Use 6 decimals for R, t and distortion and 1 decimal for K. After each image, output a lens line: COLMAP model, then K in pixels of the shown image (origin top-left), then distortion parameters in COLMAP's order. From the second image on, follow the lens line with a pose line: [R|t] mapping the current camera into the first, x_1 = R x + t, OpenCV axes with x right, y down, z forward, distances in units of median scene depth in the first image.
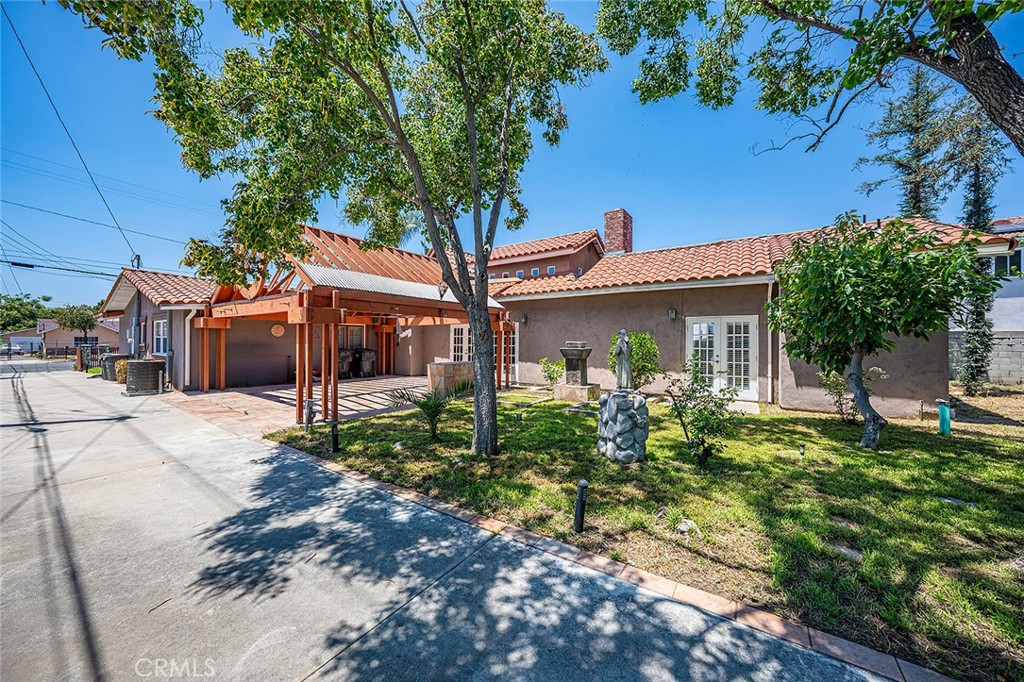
lens RADIAL K [[355.7, 0, 511.7], [0, 355.7, 339.5], [0, 0, 1]] dist [-0.023925, 0.004239]
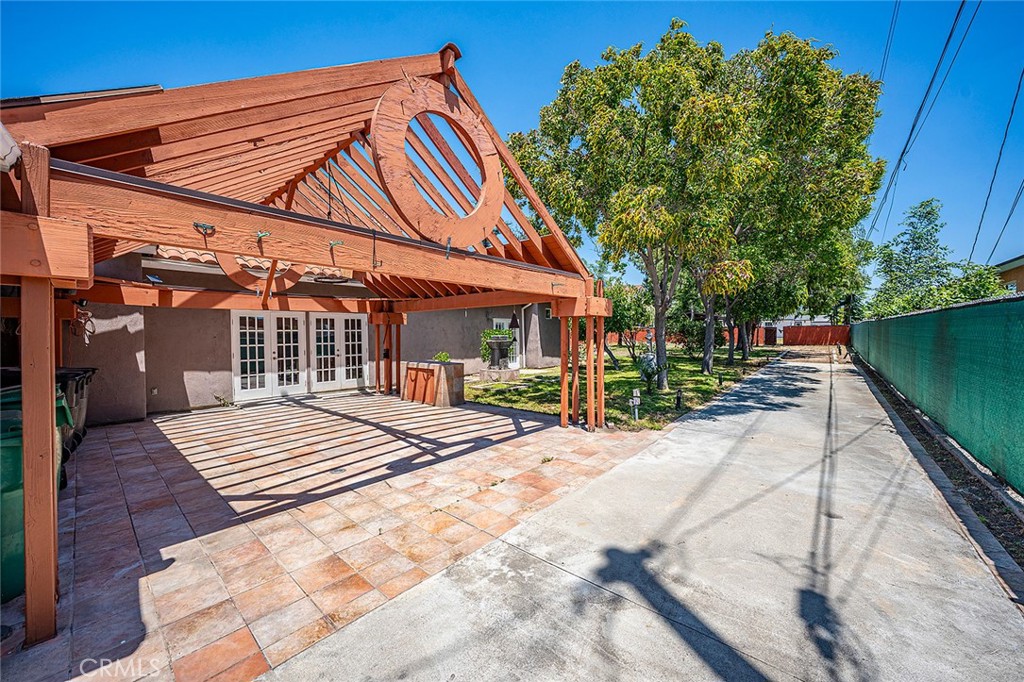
lens RADIAL K [[383.5, 0, 506.6], [0, 383.5, 340.8], [0, 0, 1]] dist [-0.011105, 0.000279]
pose [[0.108575, -0.023590, 0.993808, -3.992130], [0.008466, 0.999704, 0.022805, -0.016691], [-0.994052, 0.005938, 0.108743, 2.835174]]
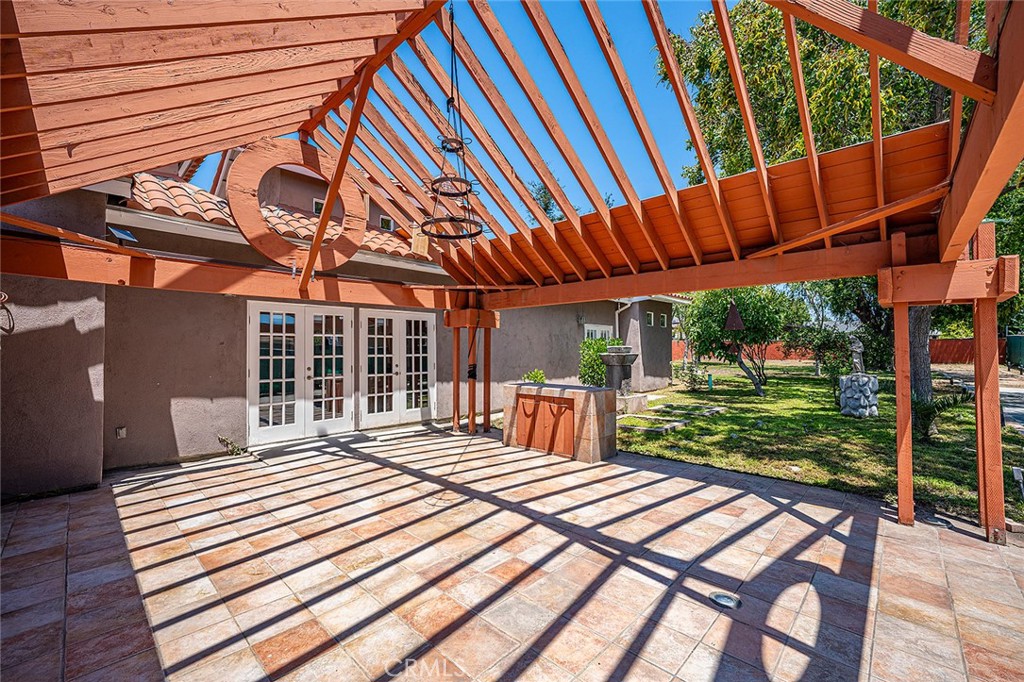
lens RADIAL K [[426.0, 0, 509.4], [0, 426.0, 339.9], [0, 0, 1]] dist [-0.001014, -0.000328]
pose [[0.152164, 0.015522, 0.988233, -3.059989], [0.002653, 0.999867, -0.016113, 0.026507], [-0.988352, 0.005073, 0.152103, 3.784225]]
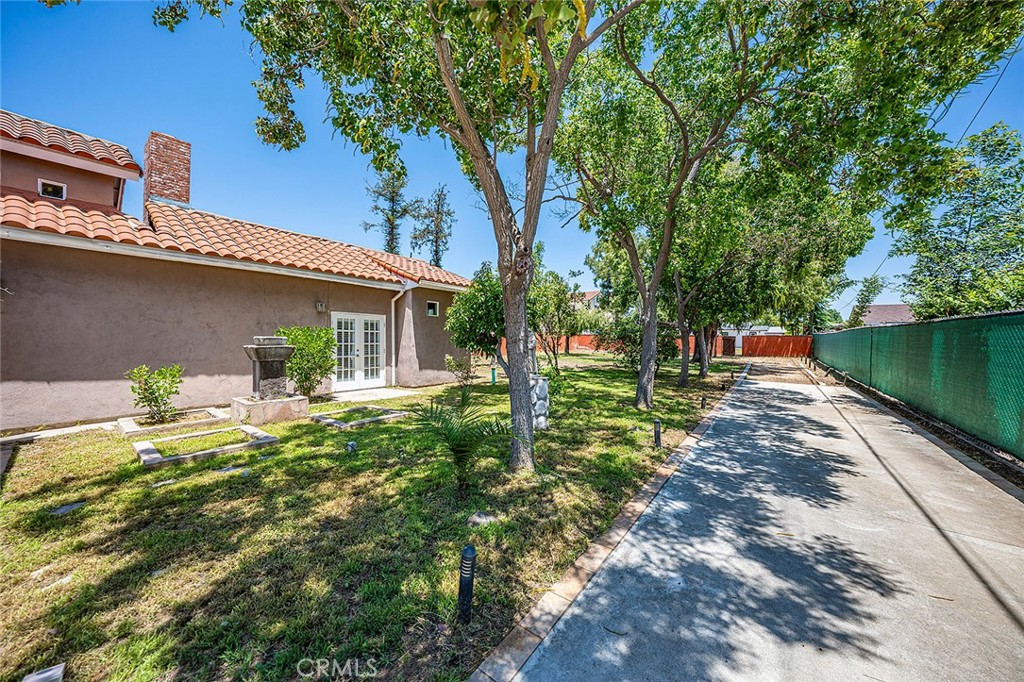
lens RADIAL K [[355.7, 0, 504.3], [0, 355.7, 340.5], [0, 0, 1]] dist [-0.023925, 0.004239]
pose [[0.059110, -0.006551, 0.998230, -1.626710], [-0.010149, 0.999923, 0.007163, 0.015153], [-0.998200, -0.010554, 0.059039, 1.726416]]
